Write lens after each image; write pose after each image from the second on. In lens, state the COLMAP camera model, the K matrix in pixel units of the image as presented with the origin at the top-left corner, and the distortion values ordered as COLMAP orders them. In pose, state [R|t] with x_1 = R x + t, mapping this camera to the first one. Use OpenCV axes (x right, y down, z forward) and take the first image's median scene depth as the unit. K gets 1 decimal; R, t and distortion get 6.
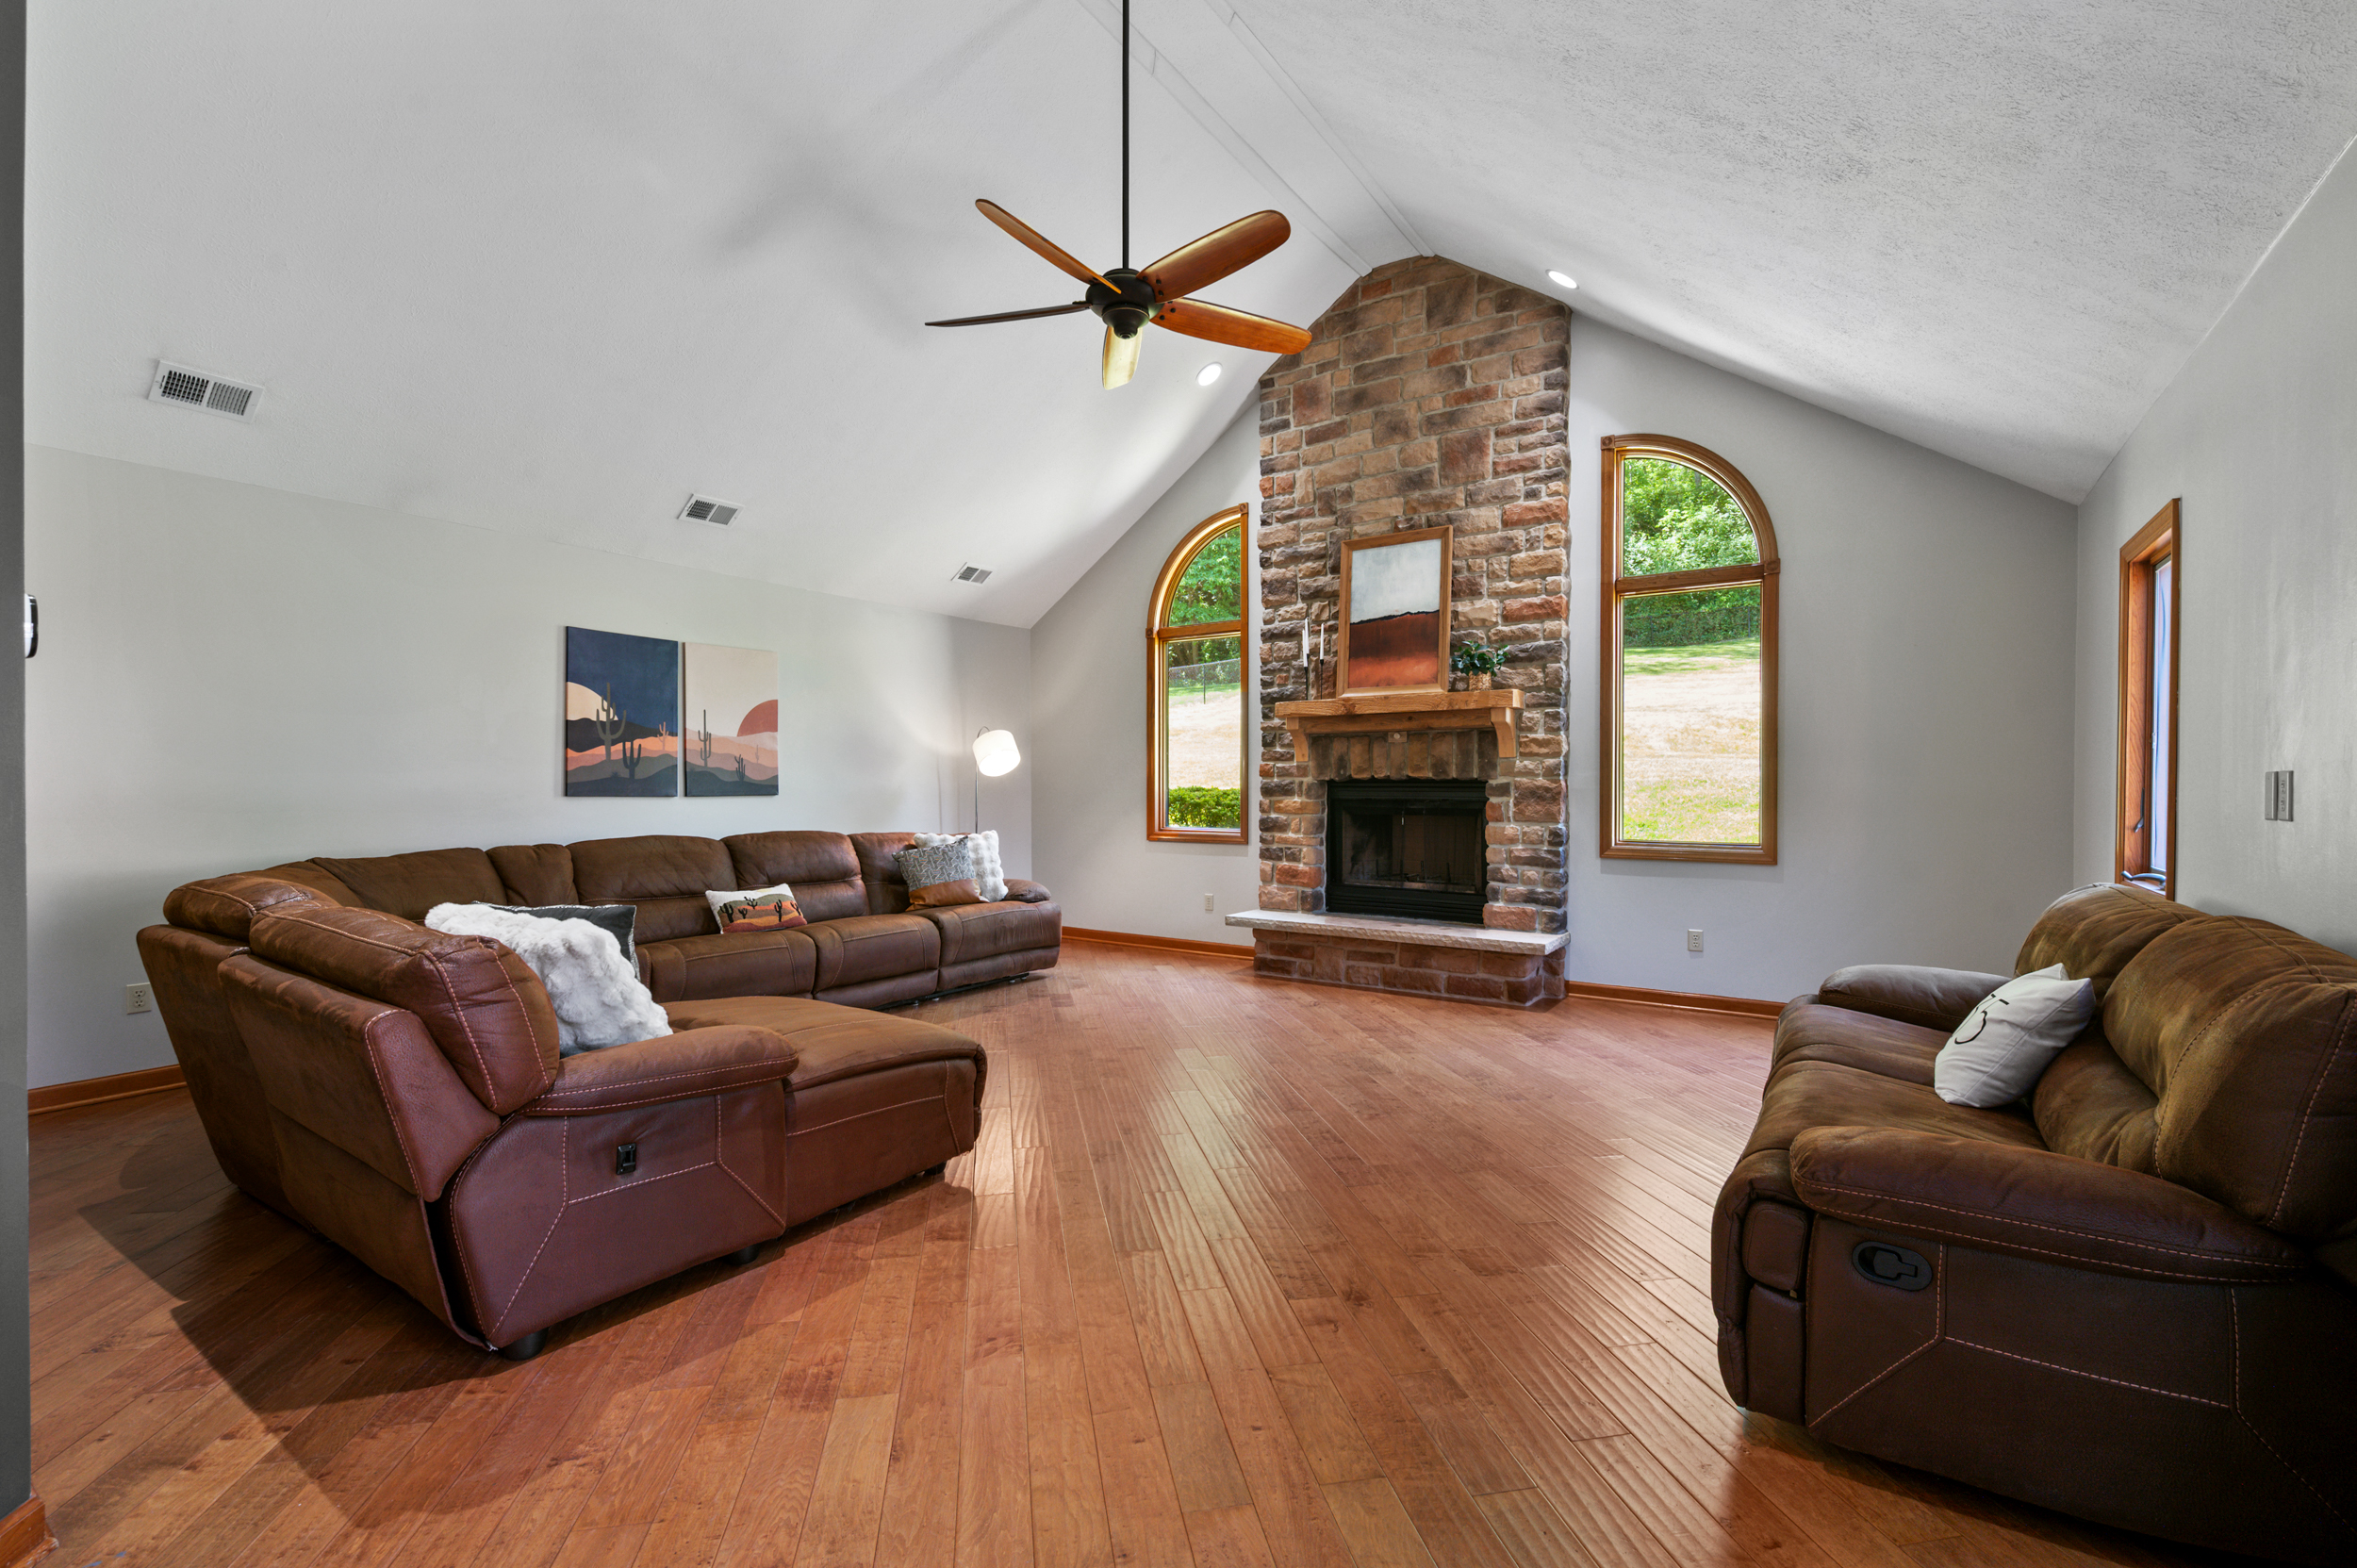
lens RADIAL K [[1027.6, 0, 1177.7], [0, 1027.6, 785.5], [0, 0, 1]] dist [0.002936, -0.000162]
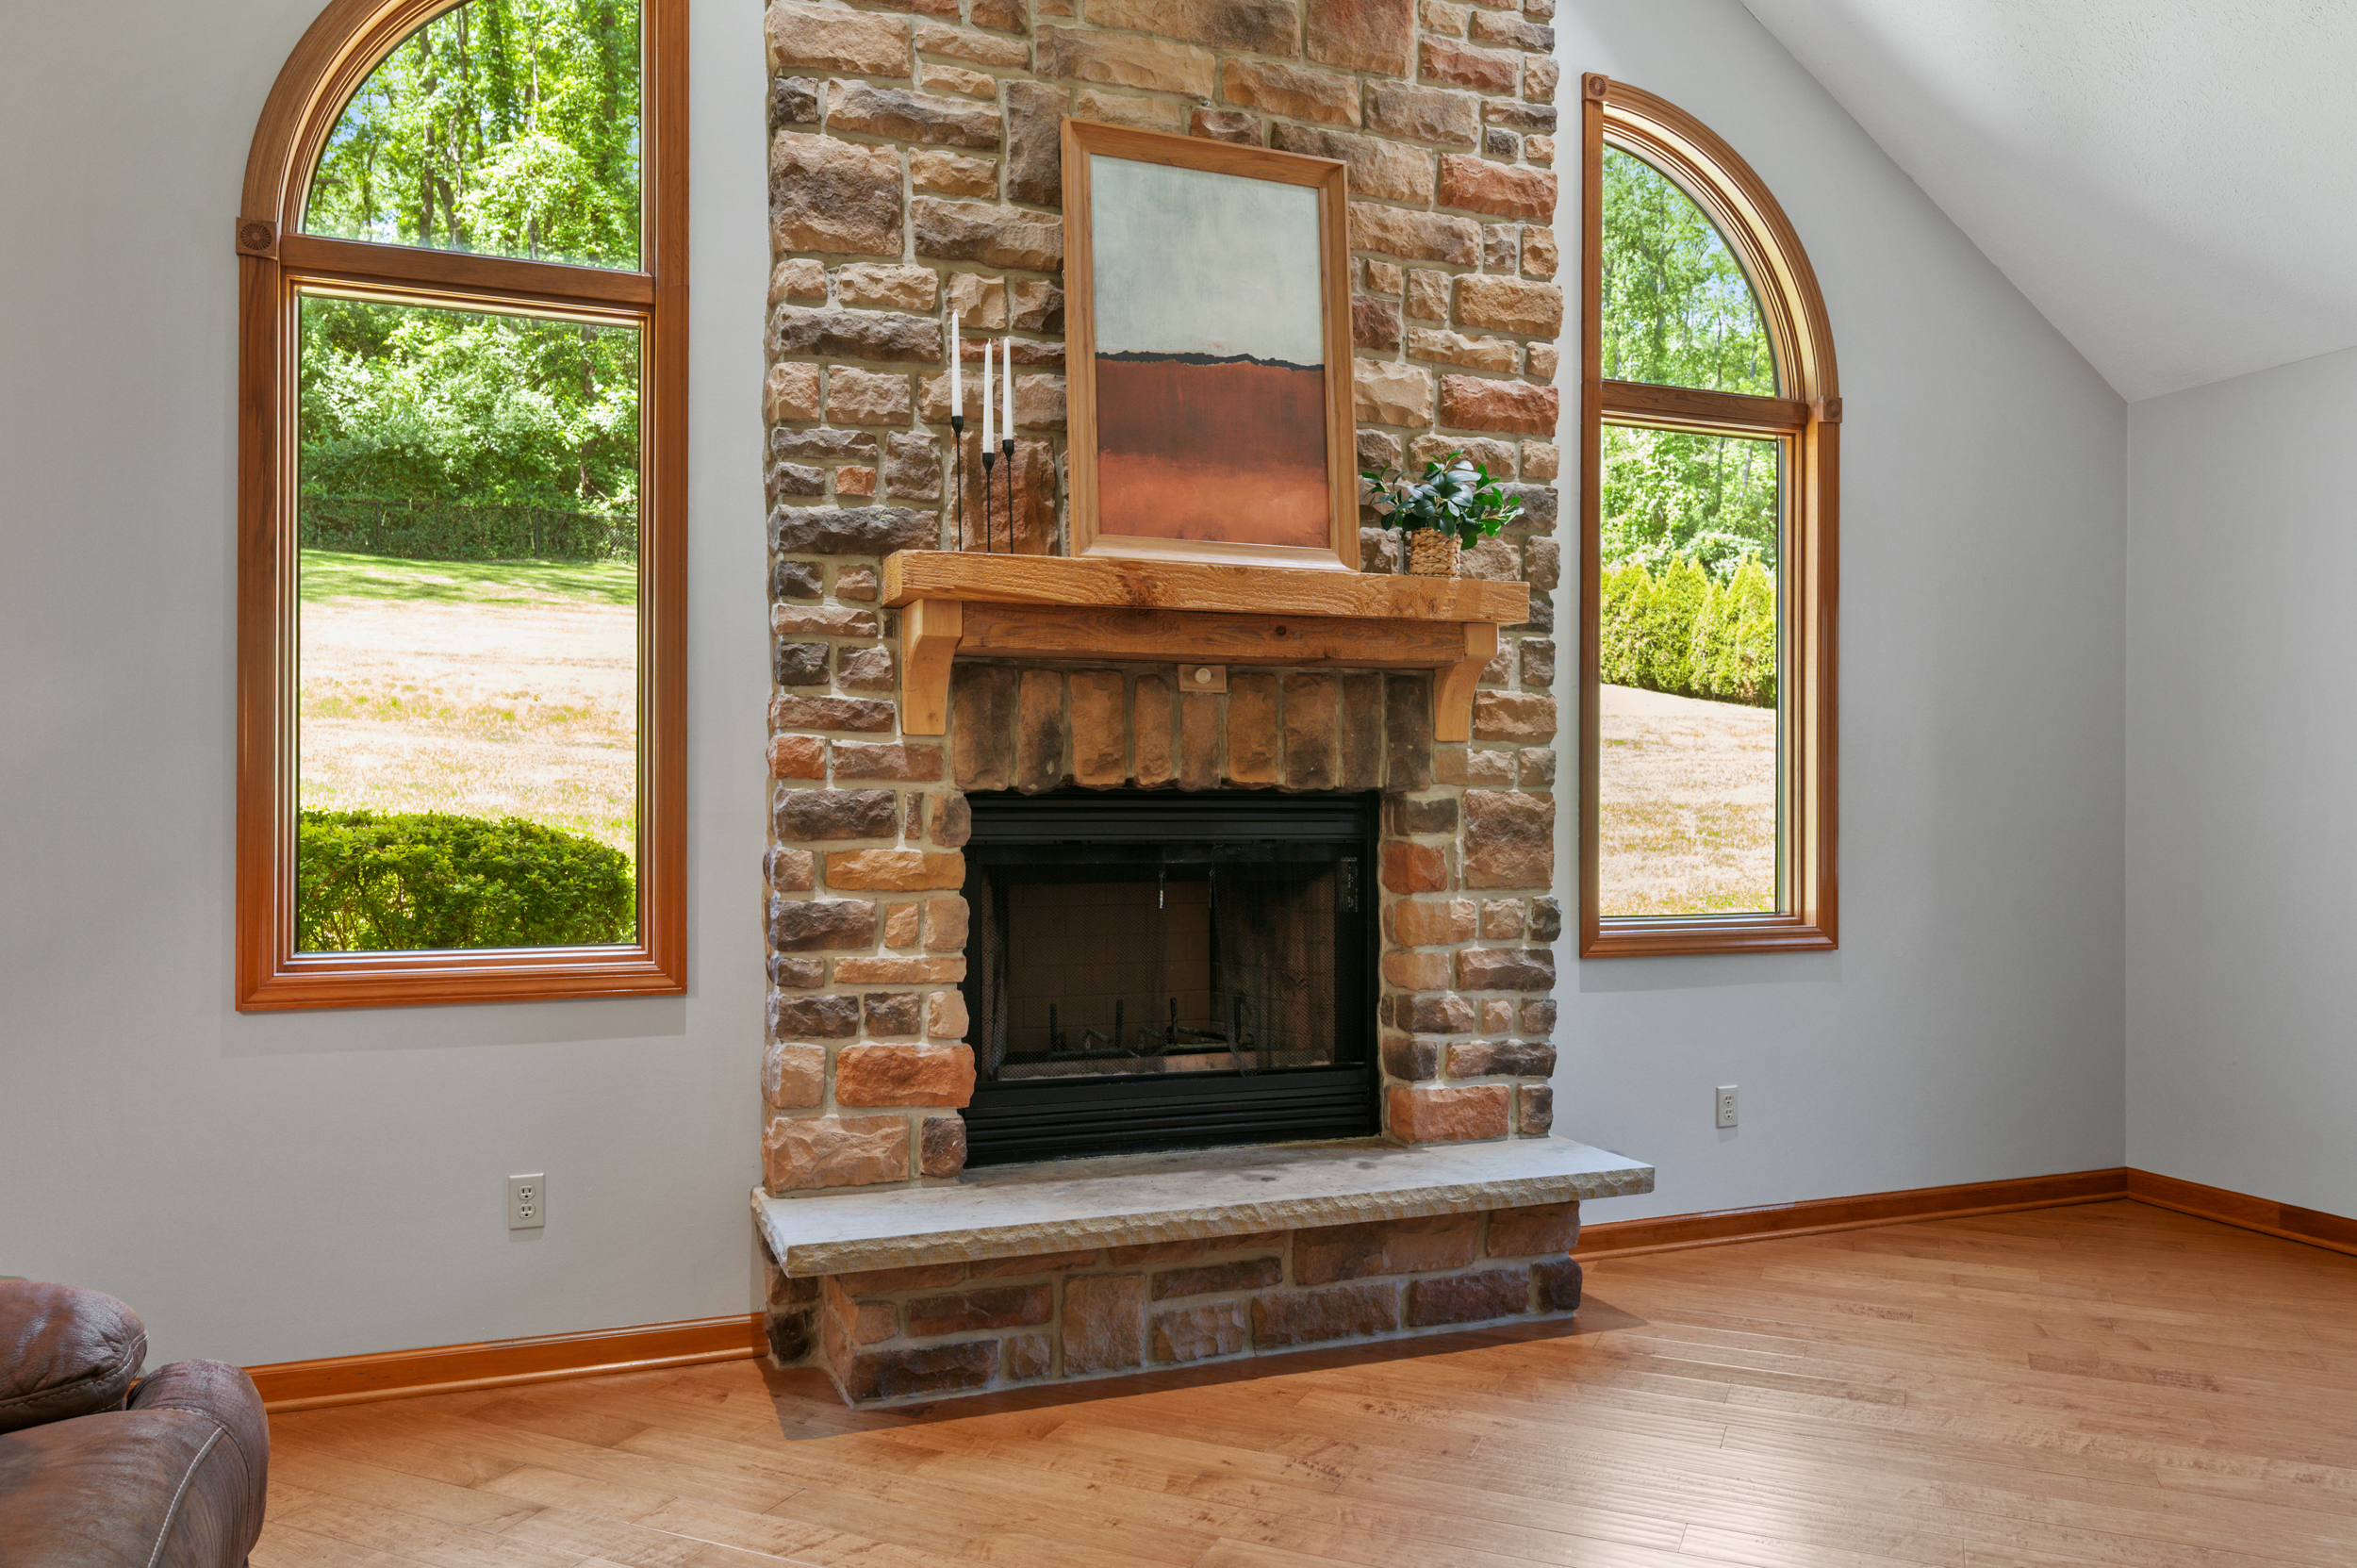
lens RADIAL K [[1690.8, 0, 1178.1], [0, 1690.8, 793.3], [0, 0, 1]] dist [-0.004960, 0.000495]
pose [[0.555638, 0.005497, 0.831406, -0.313113], [-0.000674, 0.999981, -0.006161, -0.000889], [-0.831424, 0.002863, 0.555631, 0.668579]]
